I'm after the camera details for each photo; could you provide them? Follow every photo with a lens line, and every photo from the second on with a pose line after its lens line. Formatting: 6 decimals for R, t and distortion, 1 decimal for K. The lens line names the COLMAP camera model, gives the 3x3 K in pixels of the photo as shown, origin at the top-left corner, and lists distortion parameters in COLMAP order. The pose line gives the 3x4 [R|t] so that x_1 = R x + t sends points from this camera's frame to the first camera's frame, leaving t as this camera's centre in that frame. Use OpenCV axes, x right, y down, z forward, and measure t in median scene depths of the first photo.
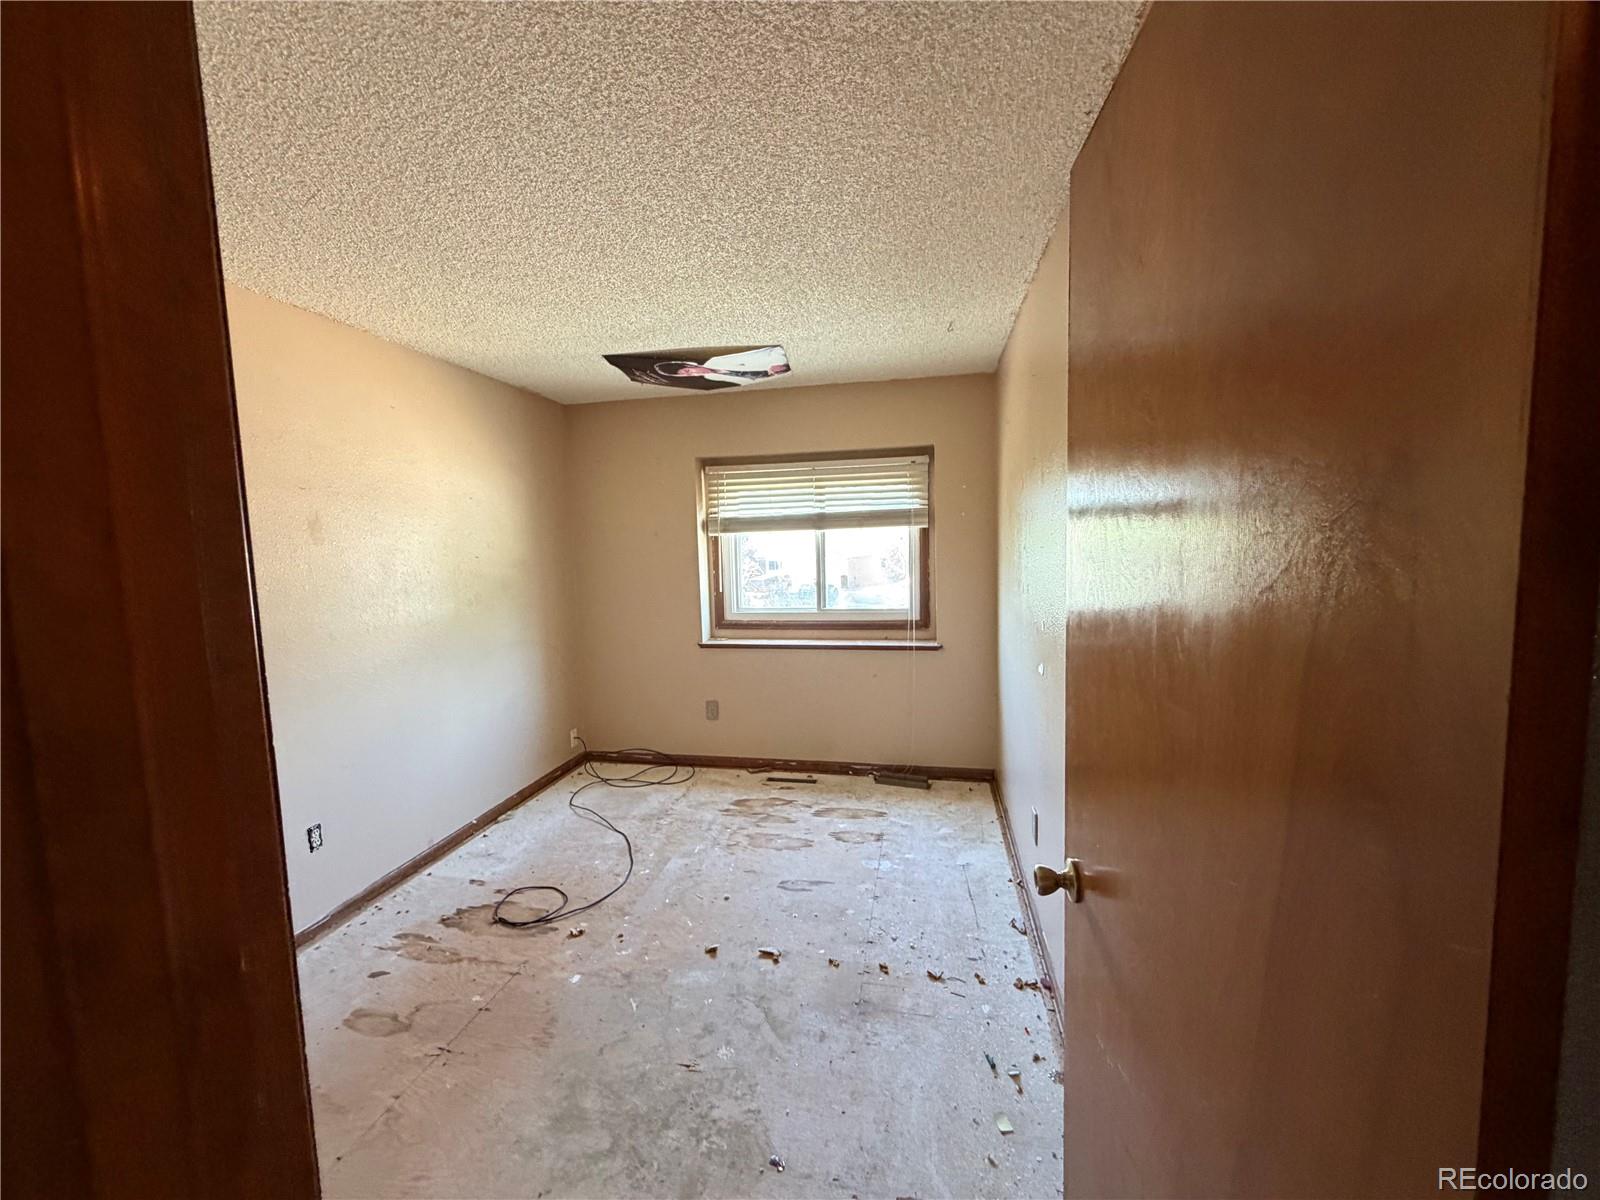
lens RADIAL K [[640.4, 0, 800.0], [0, 640.4, 600.0], [0, 0, 1]] dist [-0.000154, -0.000041]
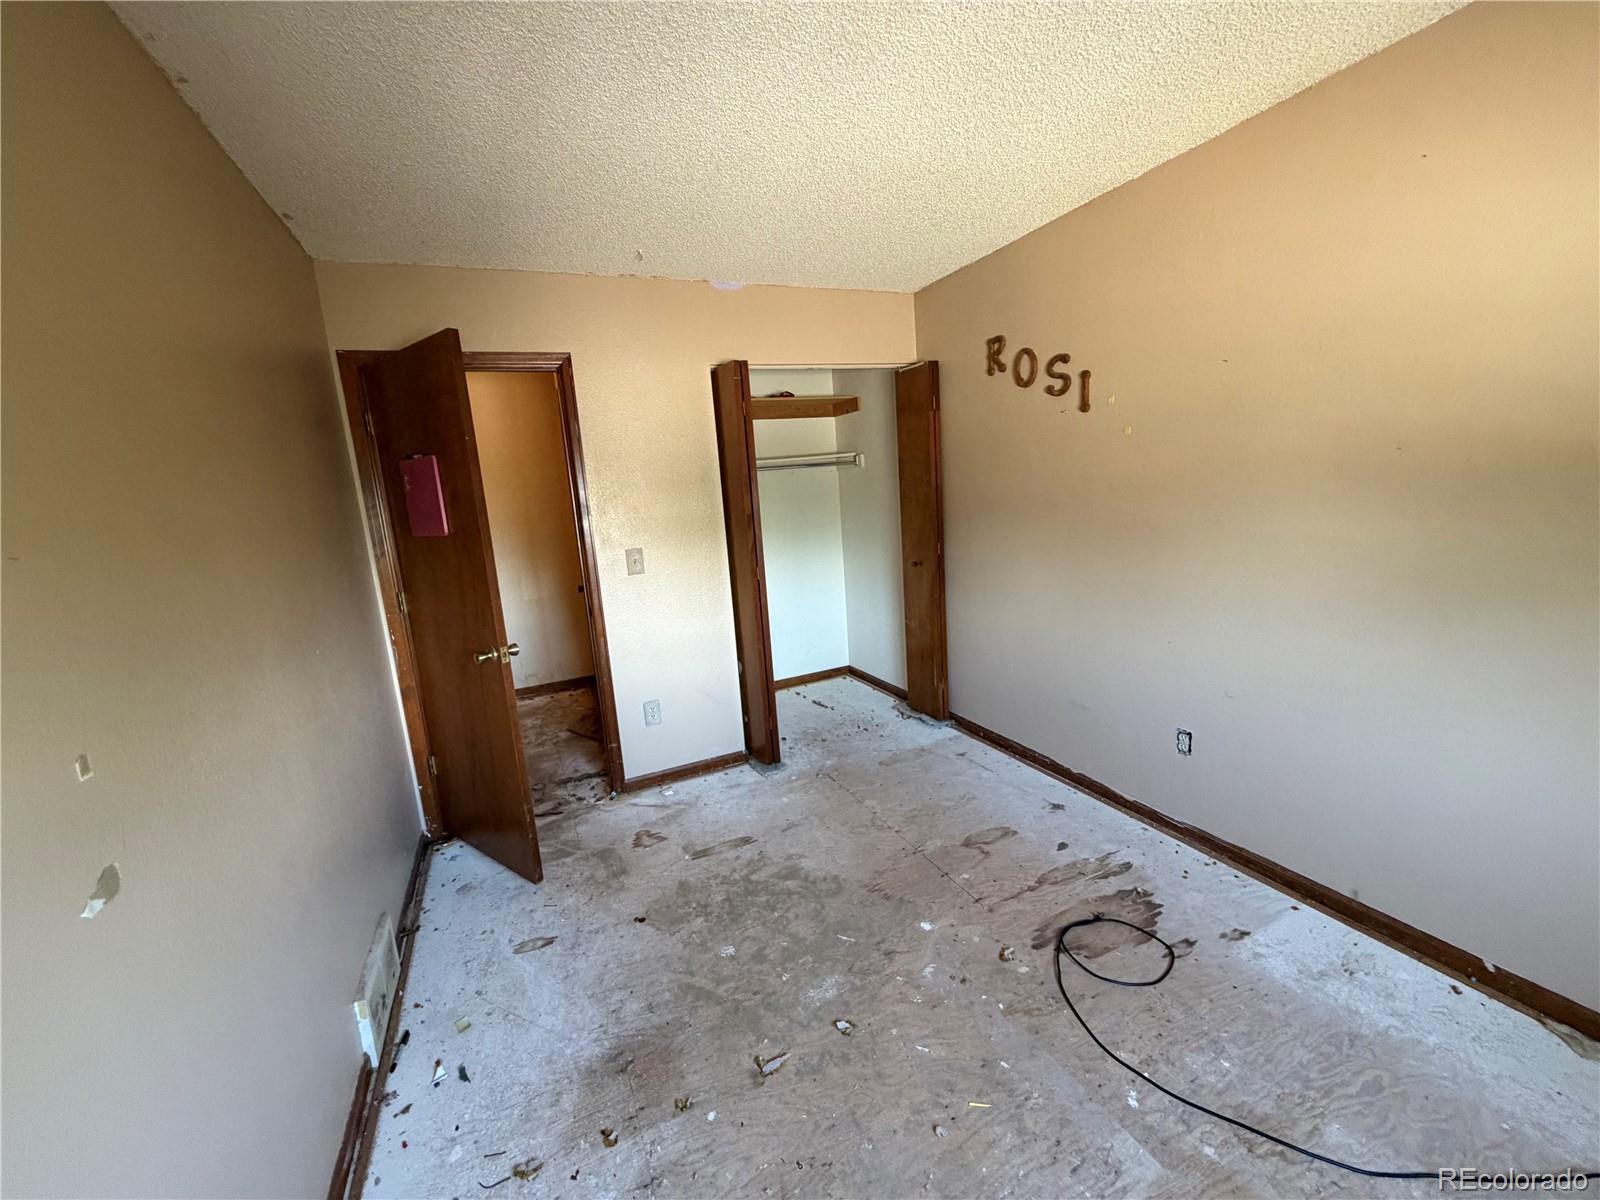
lens RADIAL K [[640.4, 0, 800.0], [0, 640.4, 600.0], [0, 0, 1]] dist [-0.000154, -0.000041]
pose [[-0.810809, 0.190225, -0.553538, 0.223007], [0.043373, 0.962641, 0.267284, -0.128613], [0.583702, 0.192707, -0.788768, 1.470392]]
